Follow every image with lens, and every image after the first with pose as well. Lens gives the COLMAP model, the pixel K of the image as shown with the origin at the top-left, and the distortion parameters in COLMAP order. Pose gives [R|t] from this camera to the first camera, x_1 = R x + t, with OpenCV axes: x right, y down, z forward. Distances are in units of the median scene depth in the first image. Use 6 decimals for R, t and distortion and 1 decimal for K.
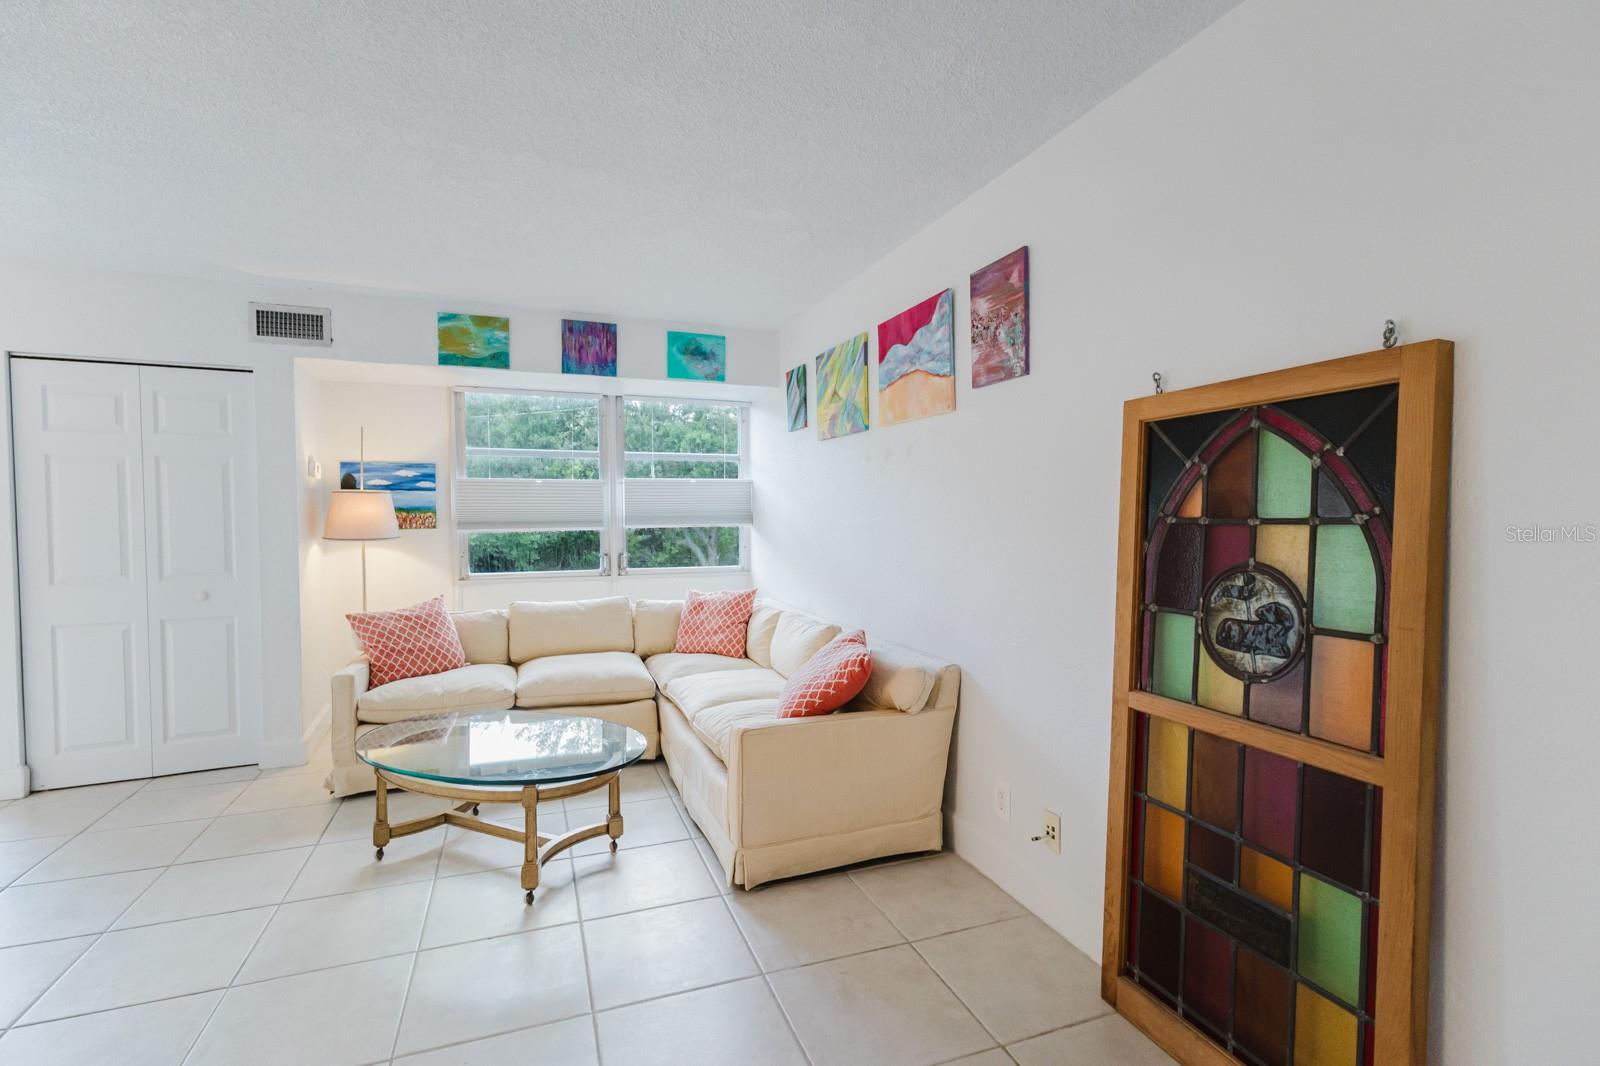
lens RADIAL K [[736.4, 0, 793.7], [0, 736.4, 533.3], [0, 0, 1]] dist [0.002836, 0.000472]
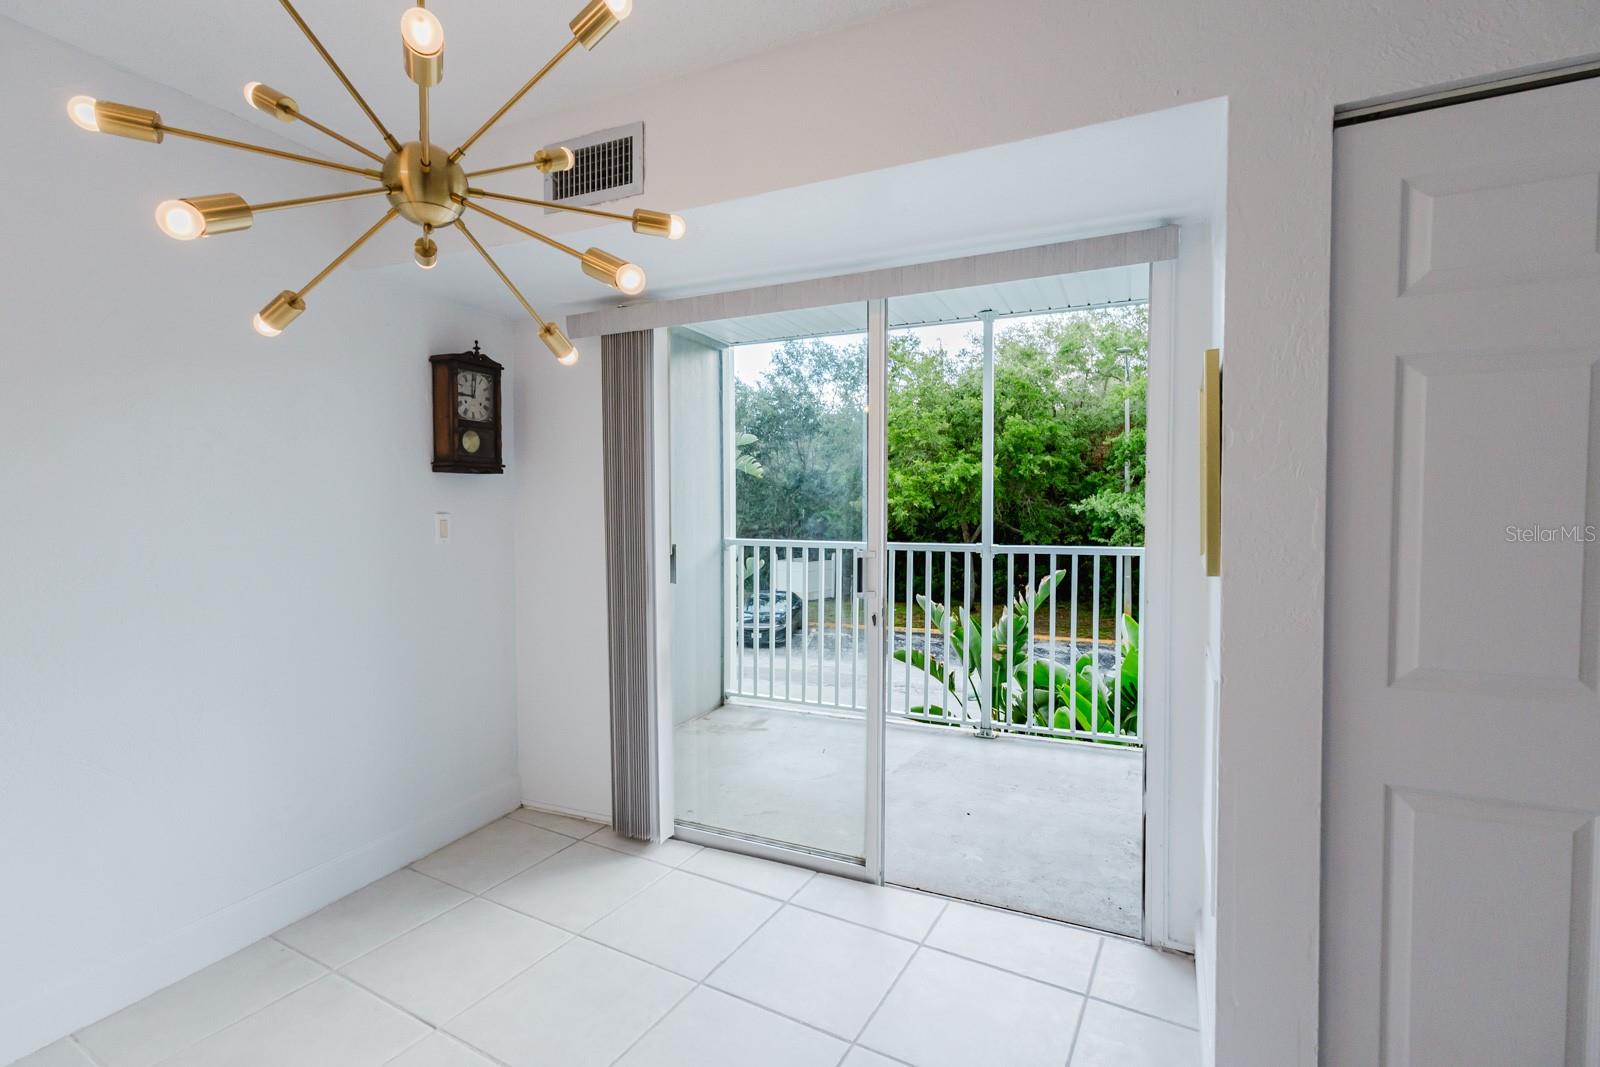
lens RADIAL K [[742.8, 0, 797.1], [0, 742.8, 532.7], [0, 0, 1]] dist [0.003487, 0.000640]
pose [[0.640103, 0.026863, -0.767820, -0.755772], [-0.018939, 0.999637, 0.019185, -0.012281], [0.768056, 0.002261, 0.640379, 0.411646]]
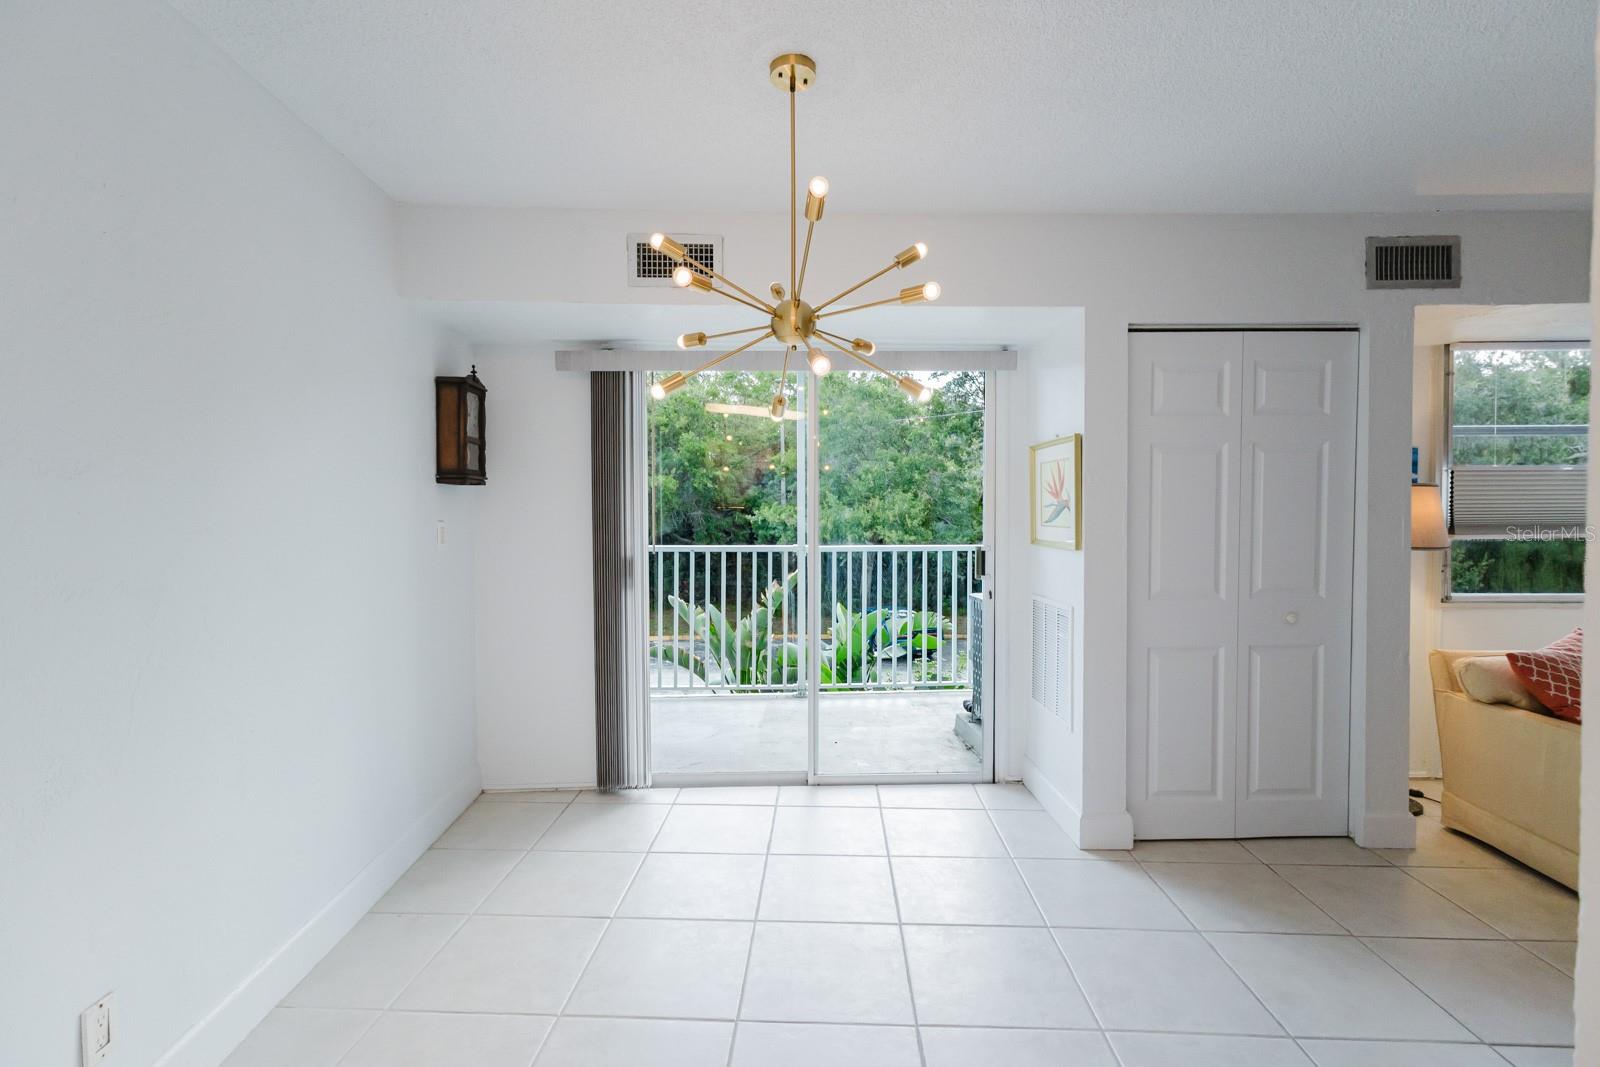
lens RADIAL K [[742.8, 0, 797.1], [0, 742.8, 532.7], [0, 0, 1]] dist [0.003487, 0.000640]
pose [[0.921149, 0.006257, -0.389161, -0.874892], [-0.007735, 0.999968, -0.002231, -0.000505], [0.389134, 0.005065, 0.921167, 0.051048]]
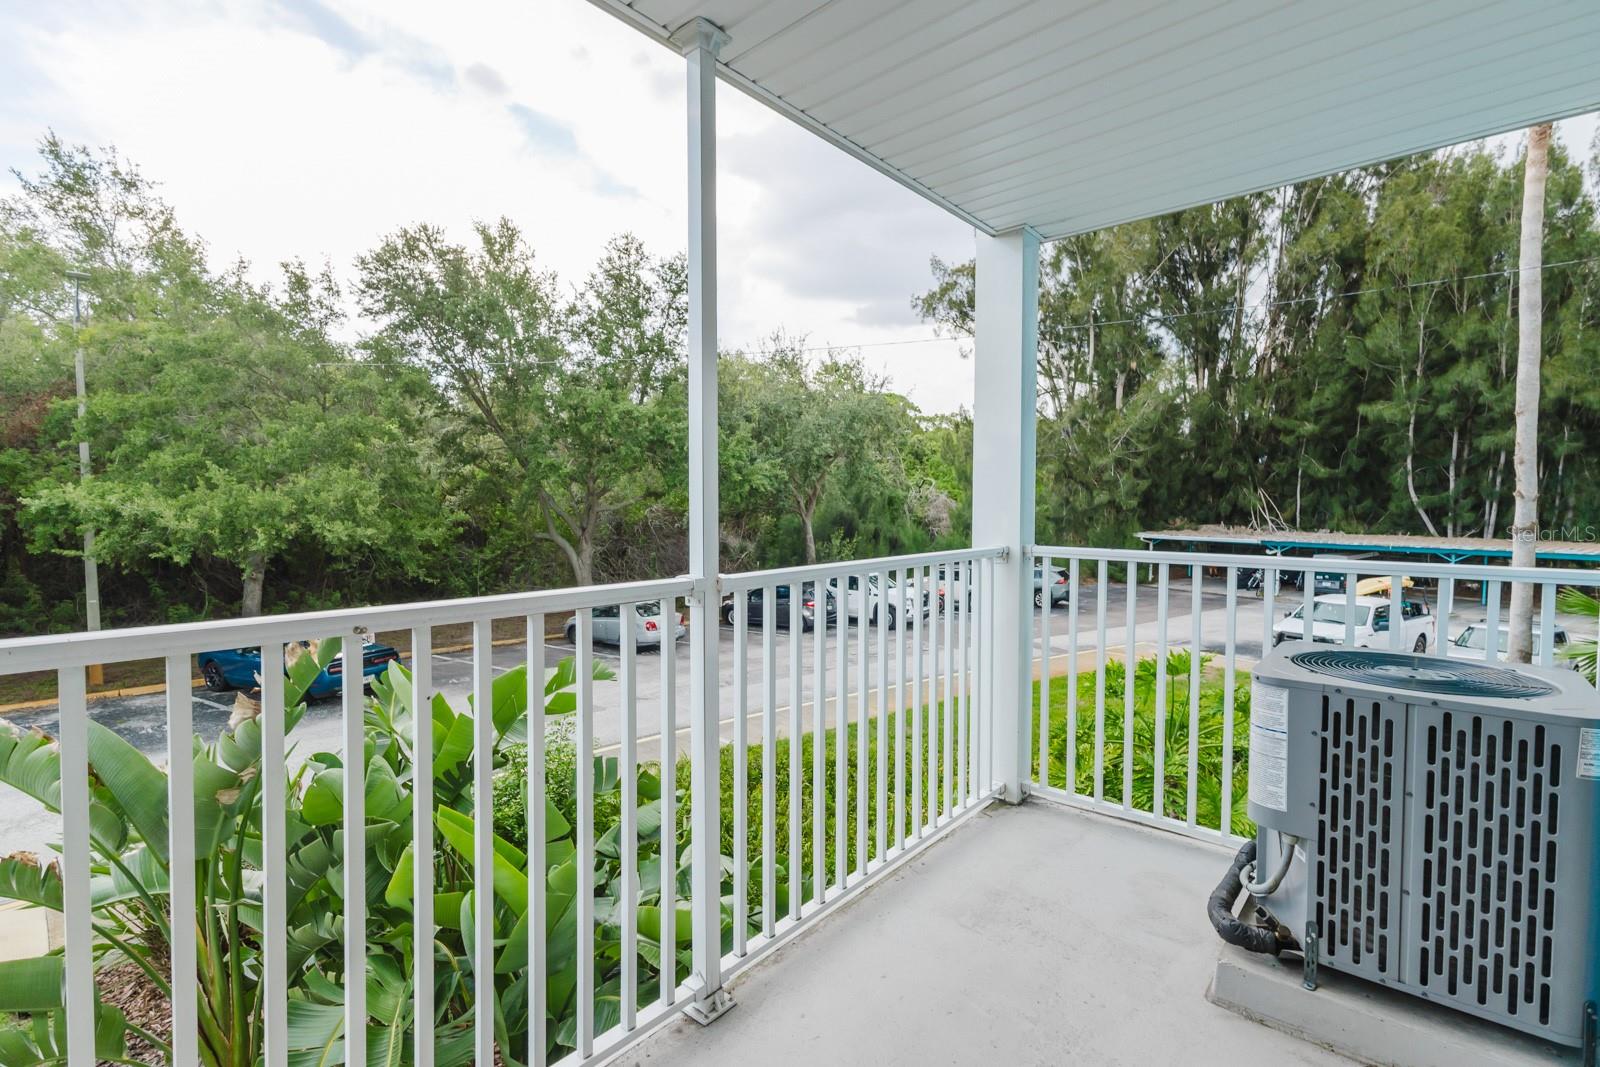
lens RADIAL K [[741.5, 0, 800.0], [0, 741.5, 533.5], [0, 0, 1]] dist [0.001813, 0.000306]
pose [[0.925317, -0.013493, 0.378955, -1.502933], [0.007918, 0.999836, 0.016266, -0.013589], [-0.379112, -0.012050, 0.925272, 0.851131]]
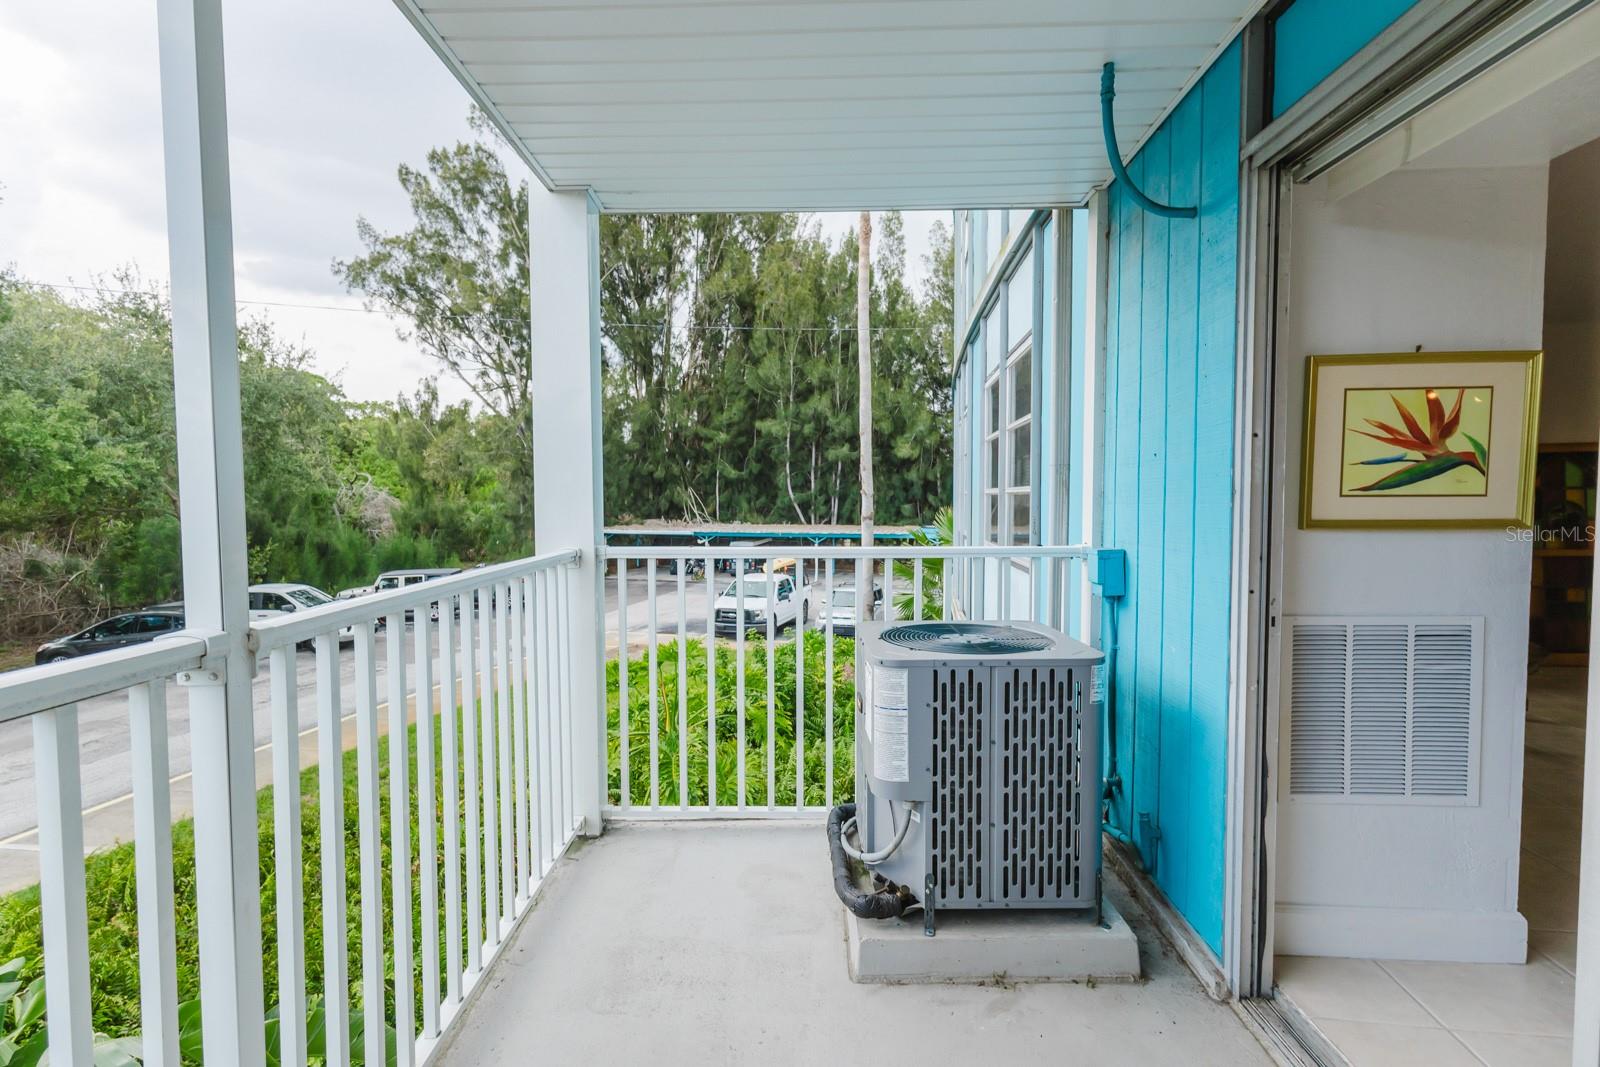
lens RADIAL K [[736.4, 0, 793.7], [0, 736.4, 533.8], [0, 0, 1]] dist [0.002836, 0.000472]
pose [[0.457528, -0.042451, 0.888181, -1.521068], [0.028102, 0.999051, 0.033274, -0.016675], [-0.888751, 0.009735, 0.458287, 0.996704]]
